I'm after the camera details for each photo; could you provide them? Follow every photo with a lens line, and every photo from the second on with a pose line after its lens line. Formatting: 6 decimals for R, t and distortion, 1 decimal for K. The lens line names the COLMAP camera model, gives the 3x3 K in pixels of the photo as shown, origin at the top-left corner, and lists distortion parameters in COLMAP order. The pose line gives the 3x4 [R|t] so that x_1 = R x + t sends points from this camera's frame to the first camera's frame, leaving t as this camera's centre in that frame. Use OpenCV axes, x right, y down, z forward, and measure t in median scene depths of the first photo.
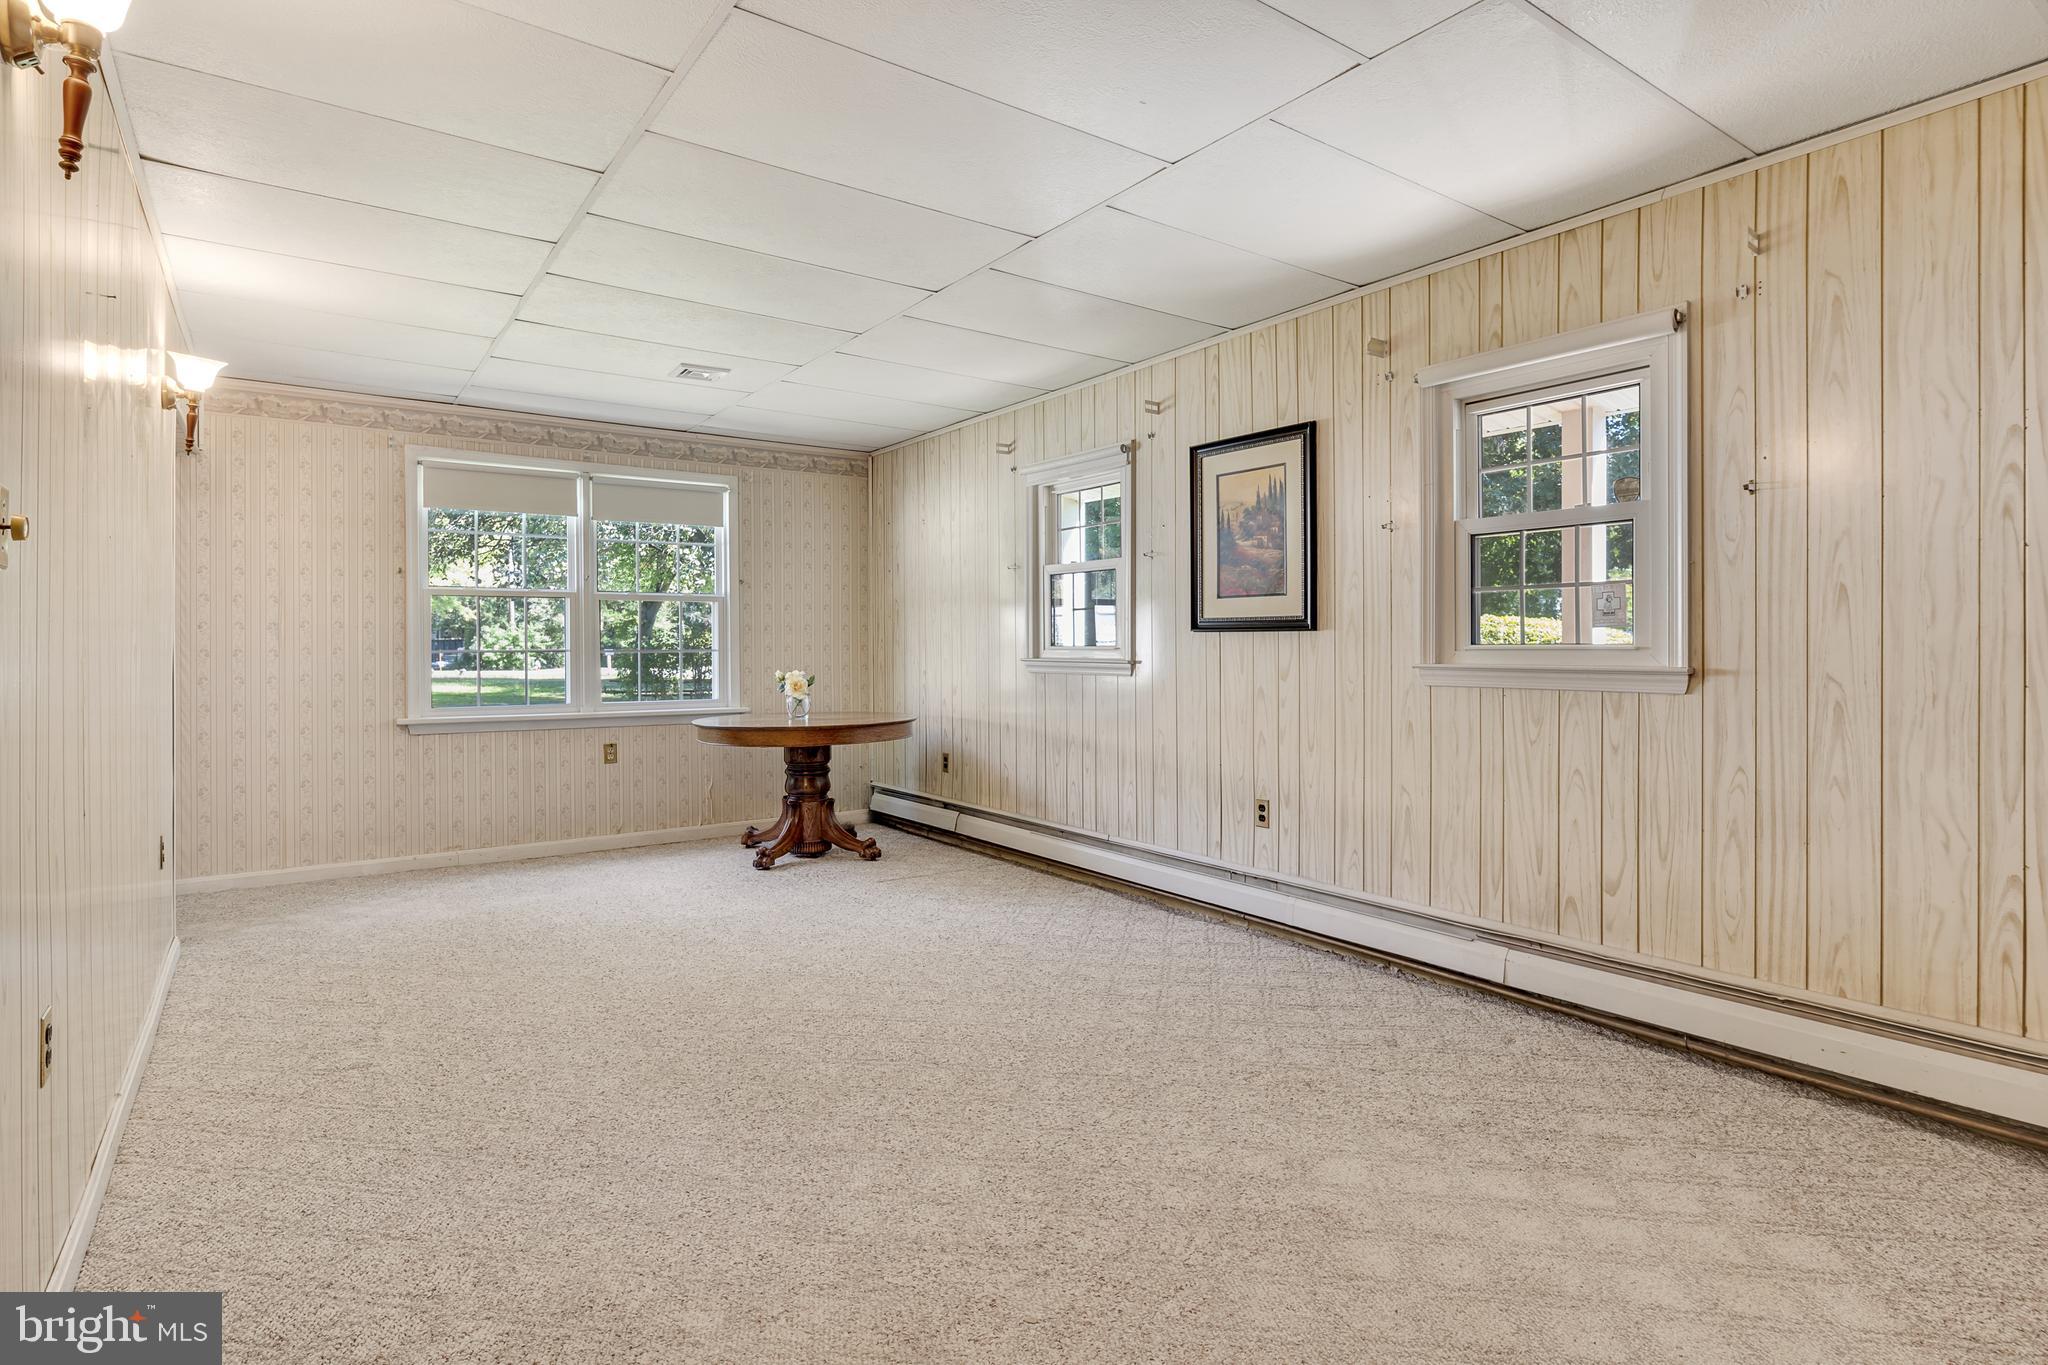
lens RADIAL K [[1025.0, 0, 1021.6], [0, 1025.0, 666.9], [0, 0, 1]] dist [-0.004948, -0.000538]
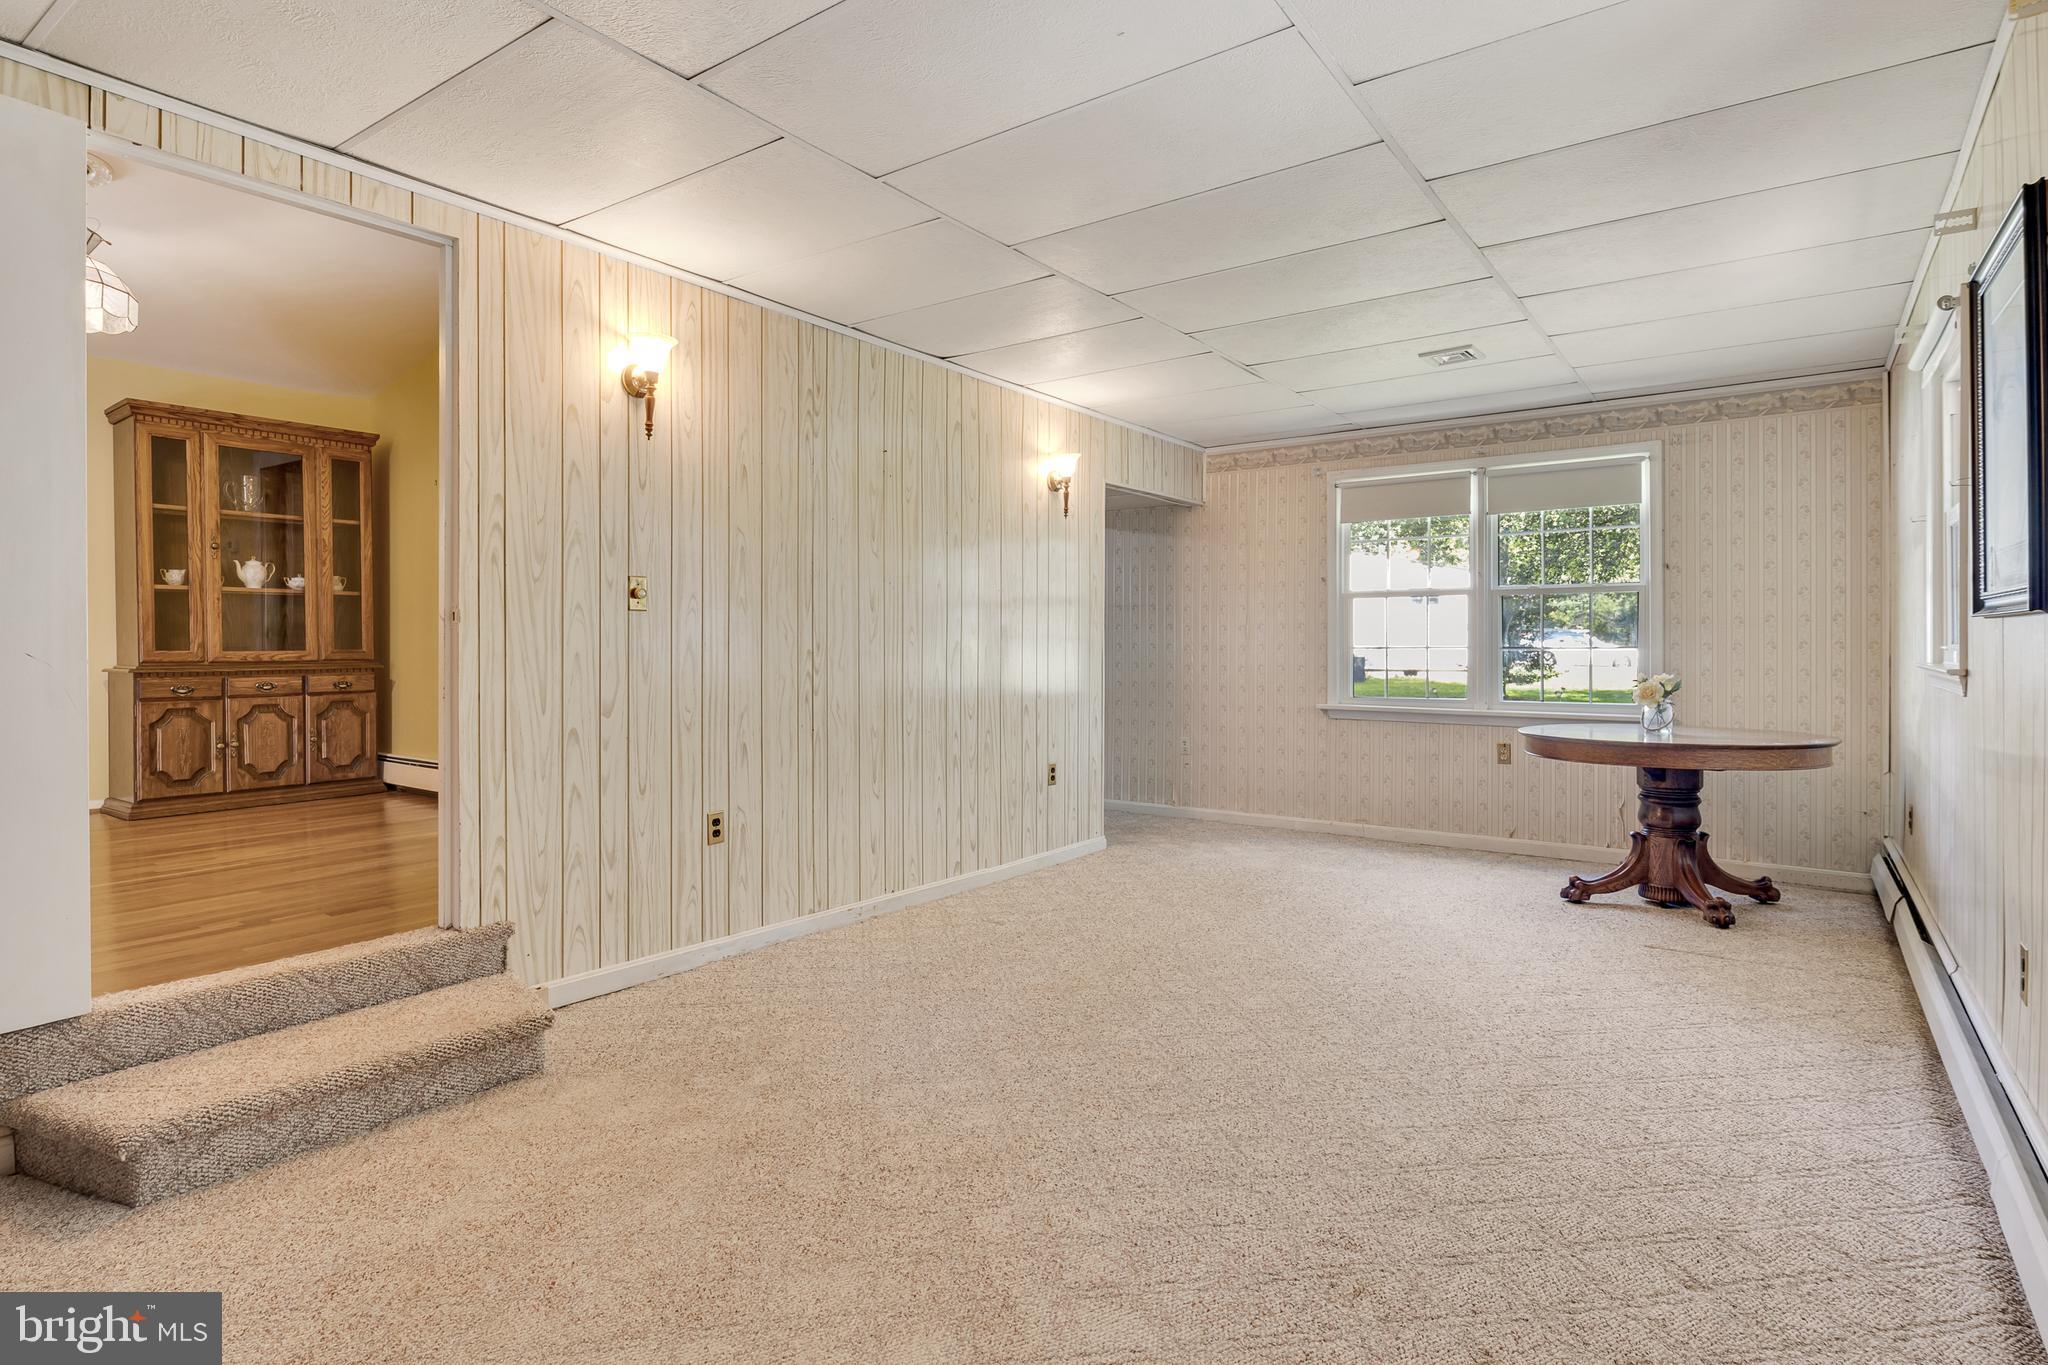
lens RADIAL K [[1043.0, 0, 1024.8], [0, 1043.0, 654.7], [0, 0, 1]] dist [-0.016568, 0.000167]
pose [[0.325025, 0.009638, -0.945656, 0.420870], [-0.019142, 0.999810, 0.003611, -0.004264], [0.945512, 0.016928, 0.325148, 0.279836]]
